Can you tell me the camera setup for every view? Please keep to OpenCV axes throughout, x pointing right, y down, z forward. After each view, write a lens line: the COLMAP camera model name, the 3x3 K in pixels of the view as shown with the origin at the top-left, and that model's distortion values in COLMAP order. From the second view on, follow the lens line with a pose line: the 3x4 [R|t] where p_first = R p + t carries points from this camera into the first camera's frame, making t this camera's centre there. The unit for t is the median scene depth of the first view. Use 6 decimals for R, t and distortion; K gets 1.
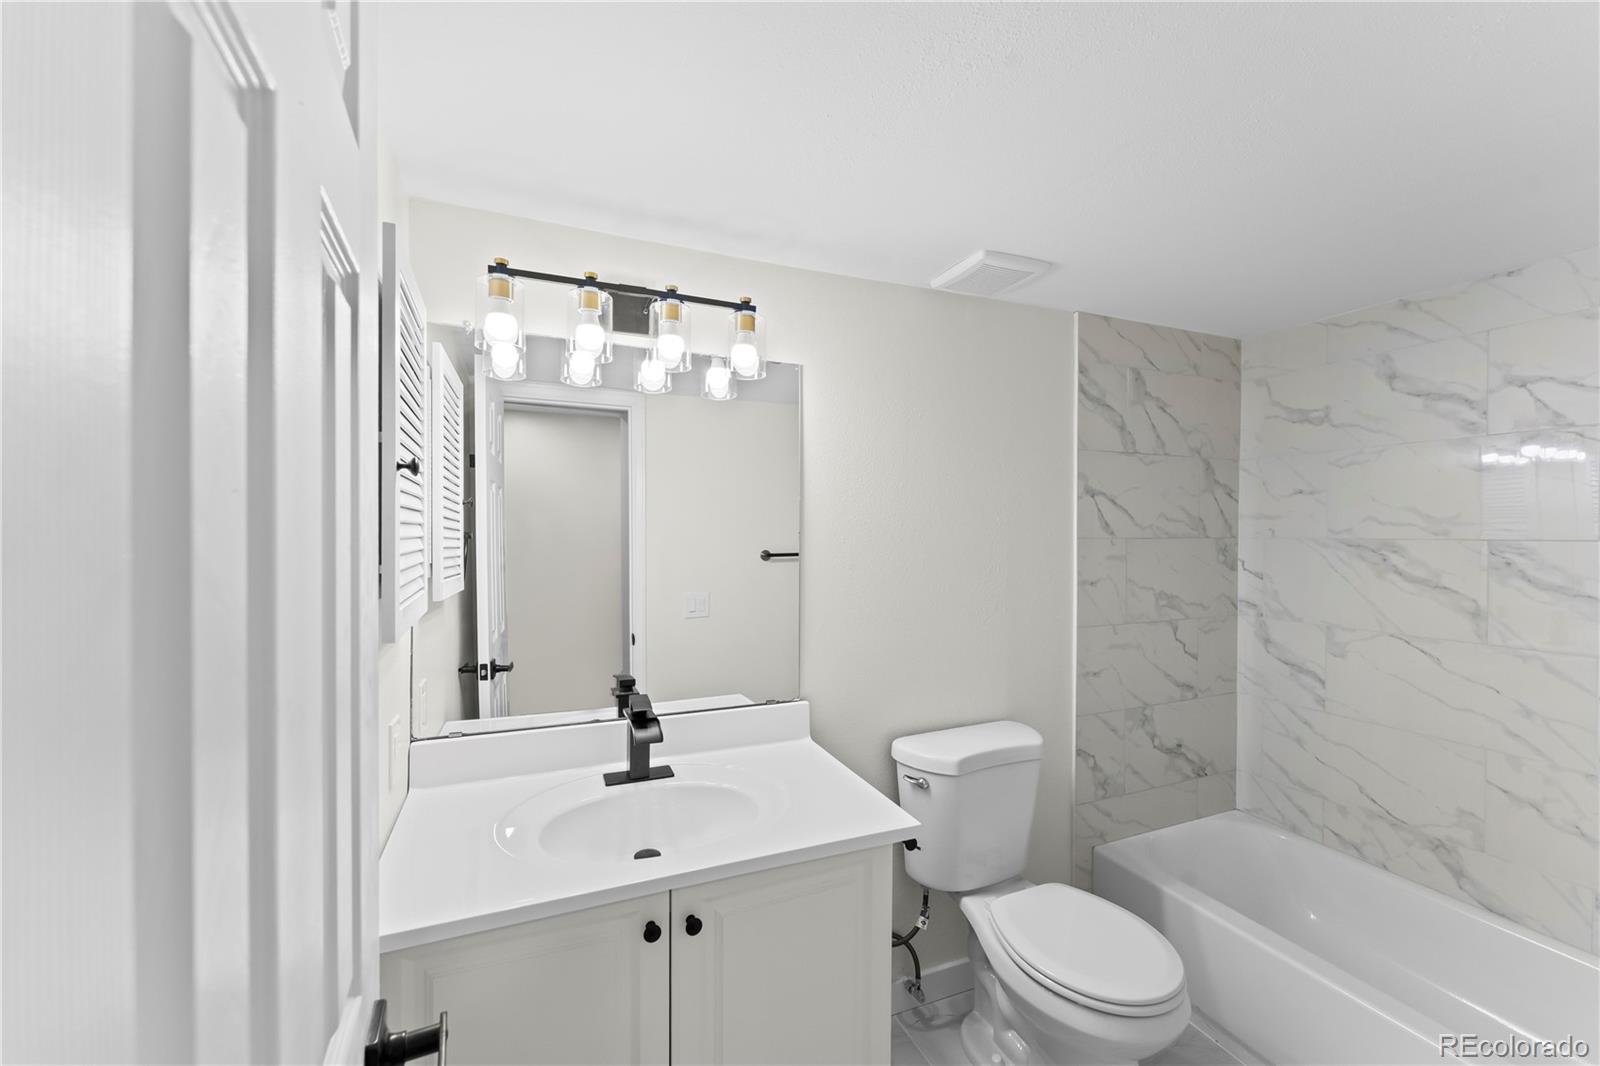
lens RADIAL K [[650.9, 0, 799.2], [0, 650.9, 537.6], [0, 0, 1]] dist [0.004033, -0.001149]
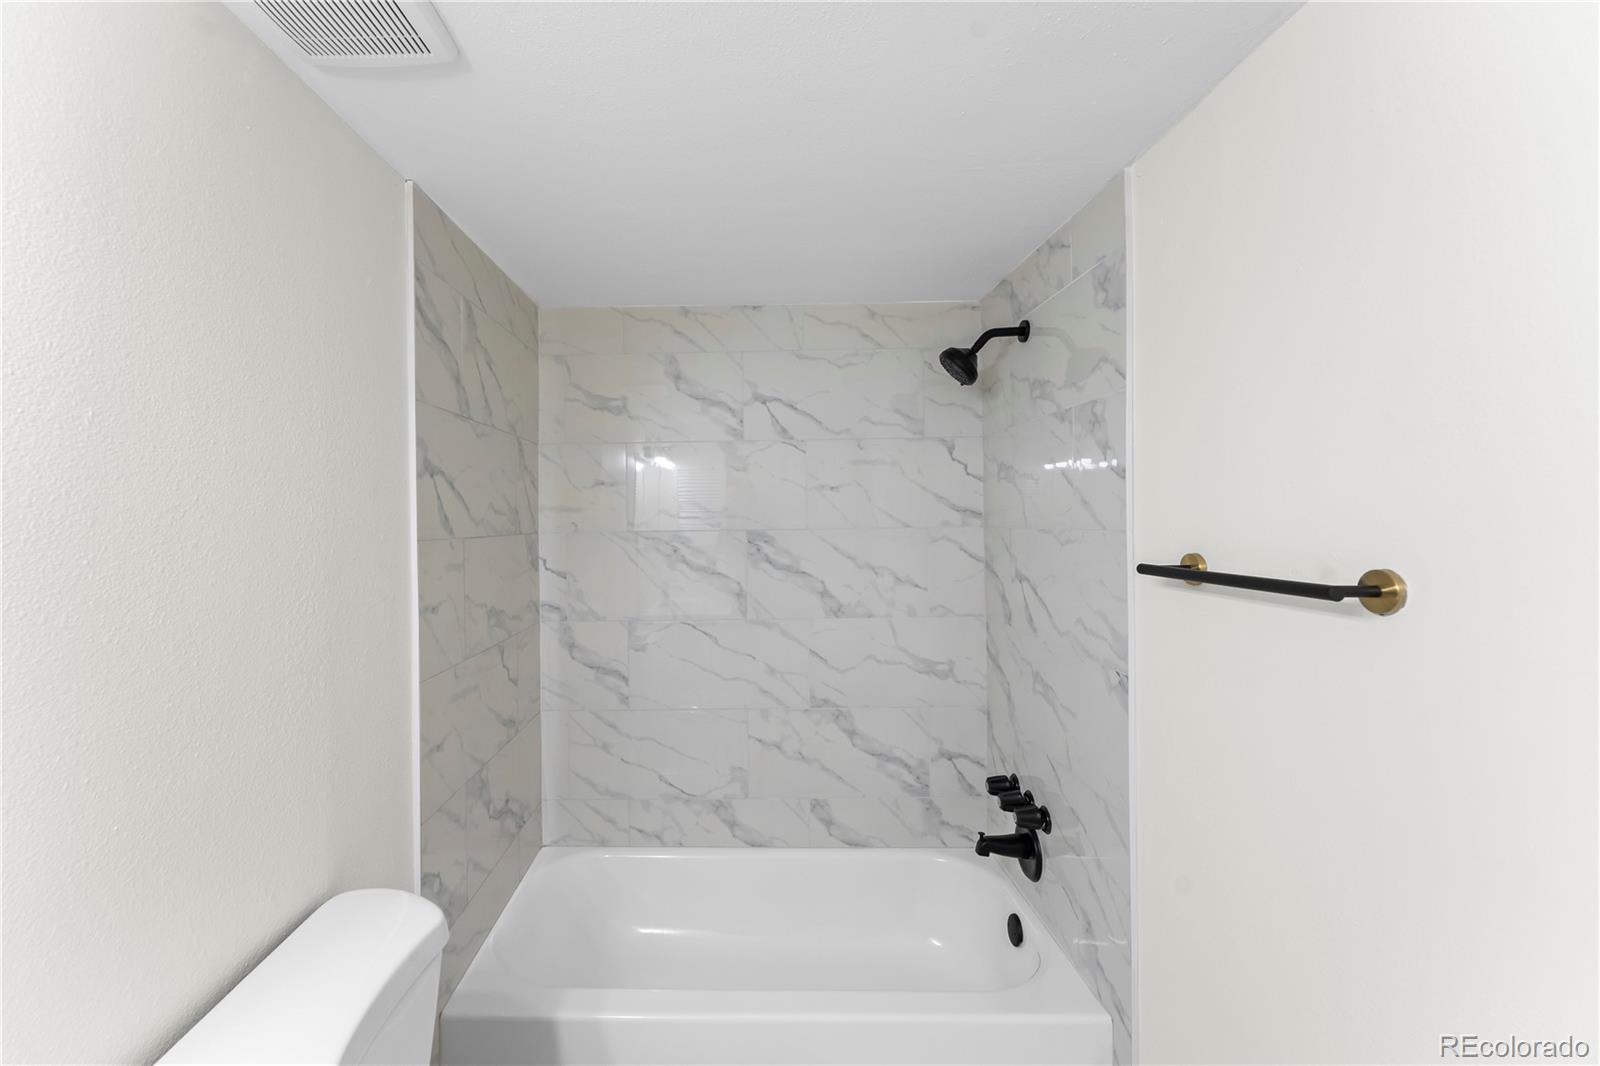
lens RADIAL K [[683.3, 0, 797.7], [0, 683.3, 516.9], [0, 0, 1]] dist [-0.000930, -0.000032]
pose [[0.400144, -0.003643, 0.916445, -0.029442], [0.022733, 0.999724, -0.005952, -0.009414], [-0.916170, 0.023215, 0.400116, 0.382475]]
